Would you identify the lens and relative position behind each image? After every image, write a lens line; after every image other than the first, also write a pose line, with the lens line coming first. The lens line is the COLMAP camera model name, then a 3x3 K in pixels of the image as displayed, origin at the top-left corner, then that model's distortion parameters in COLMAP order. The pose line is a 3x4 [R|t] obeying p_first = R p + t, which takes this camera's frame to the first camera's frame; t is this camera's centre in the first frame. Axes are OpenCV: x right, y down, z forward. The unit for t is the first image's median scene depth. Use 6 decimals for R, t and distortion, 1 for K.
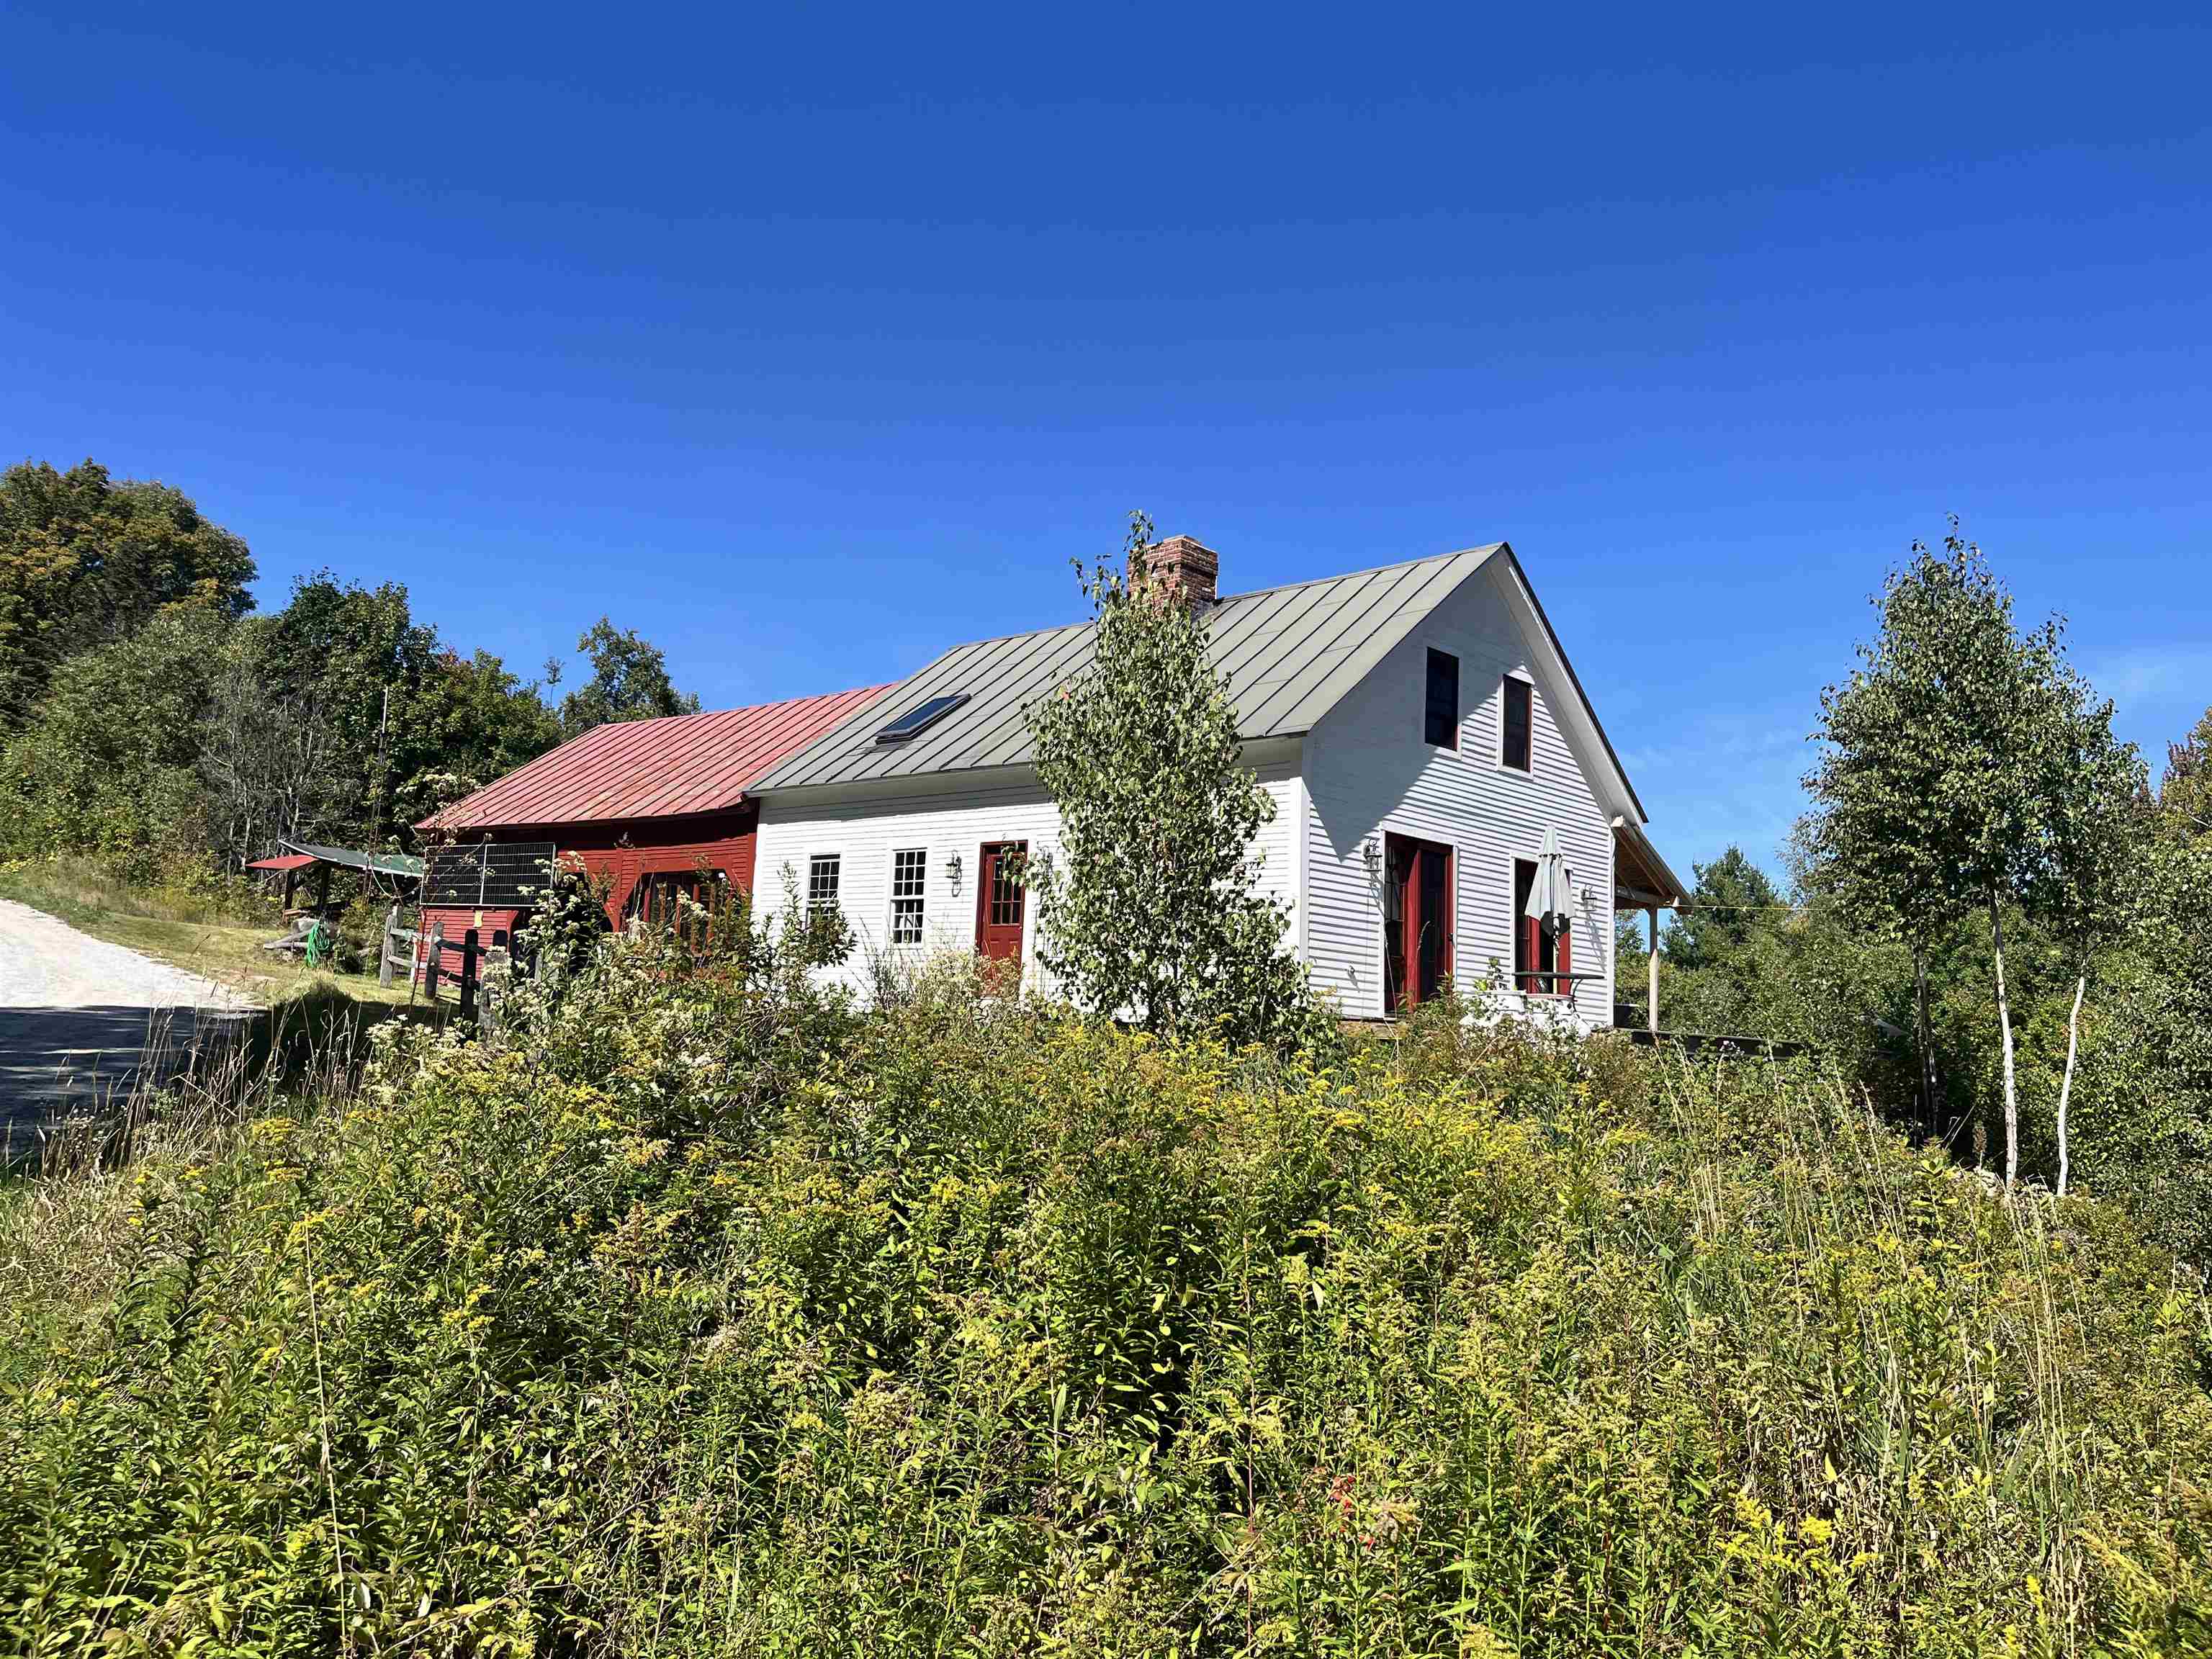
lens RADIAL K [[1682.8, 0, 1123.6], [0, 1682.8, 827.6], [0, 0, 1]] dist [0.032304, -0.026135]
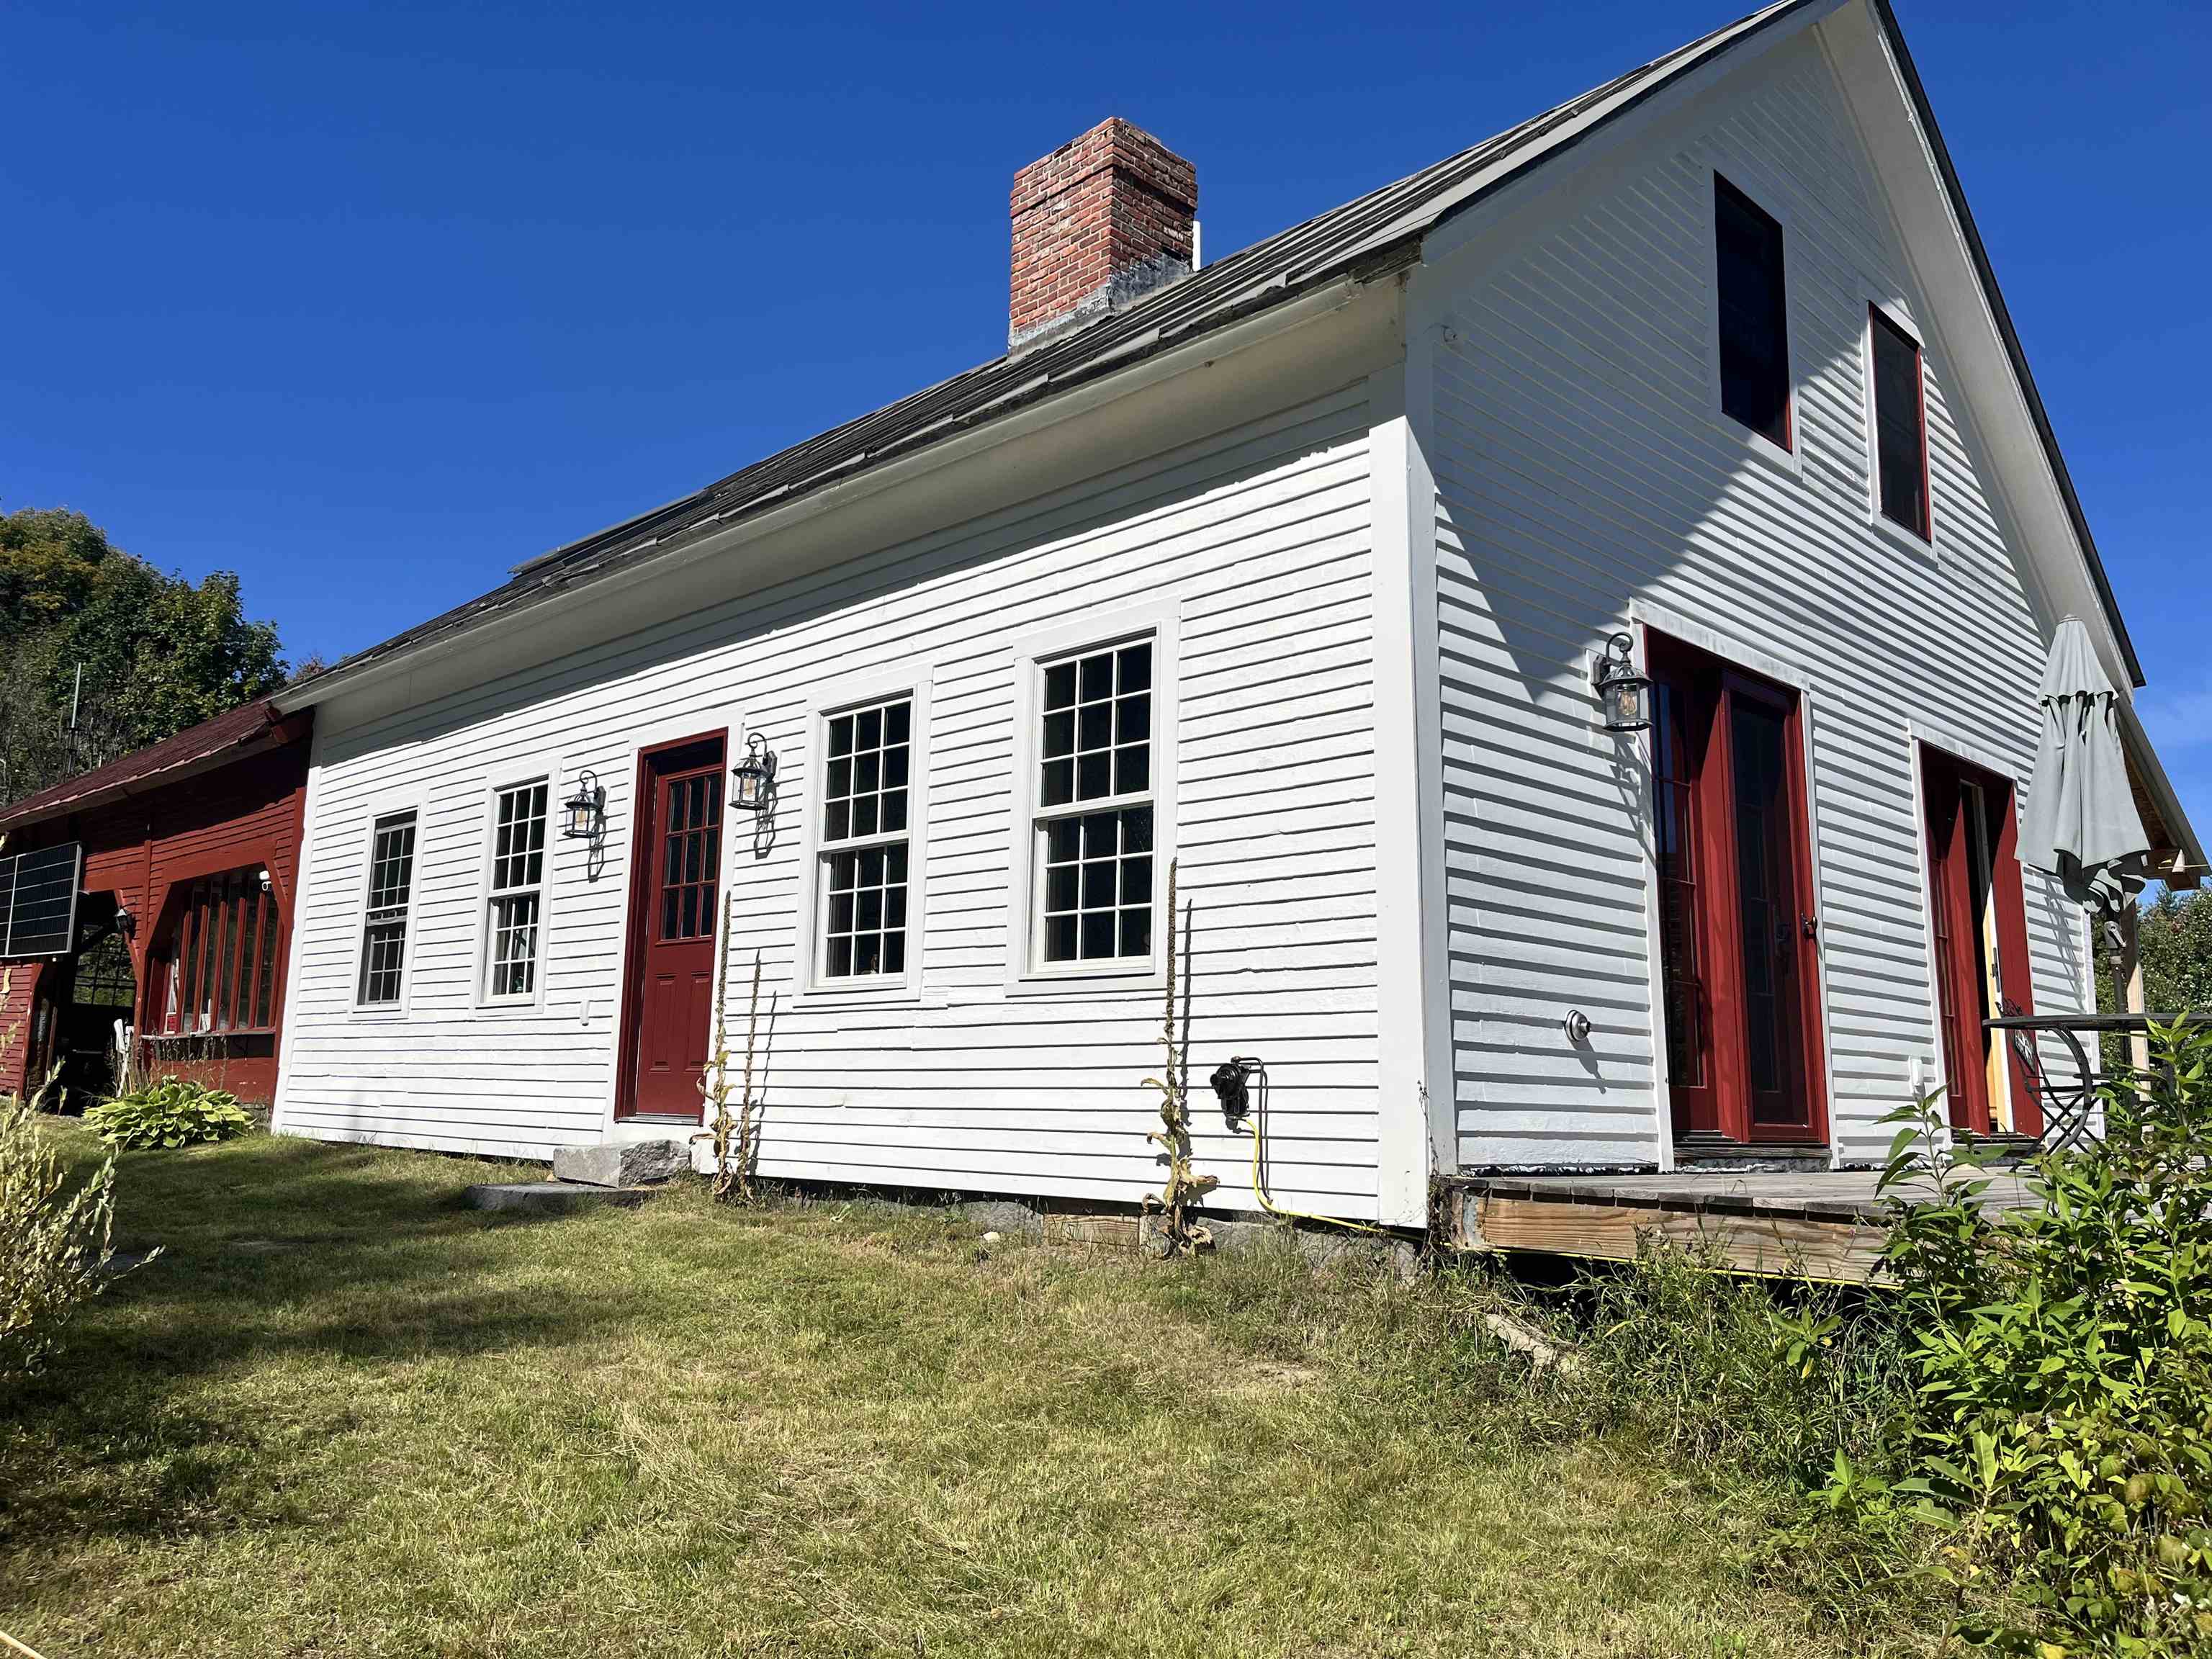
lens RADIAL K [[1682.8, 0, 1116.2], [0, 1682.8, 817.1], [0, 0, 1]] dist [0.032304, -0.026135]
pose [[0.998299, -0.035648, -0.046125, 0.053310], [0.033679, 0.998516, -0.042789, 0.047677], [0.047582, 0.041163, 0.998019, 0.572573]]
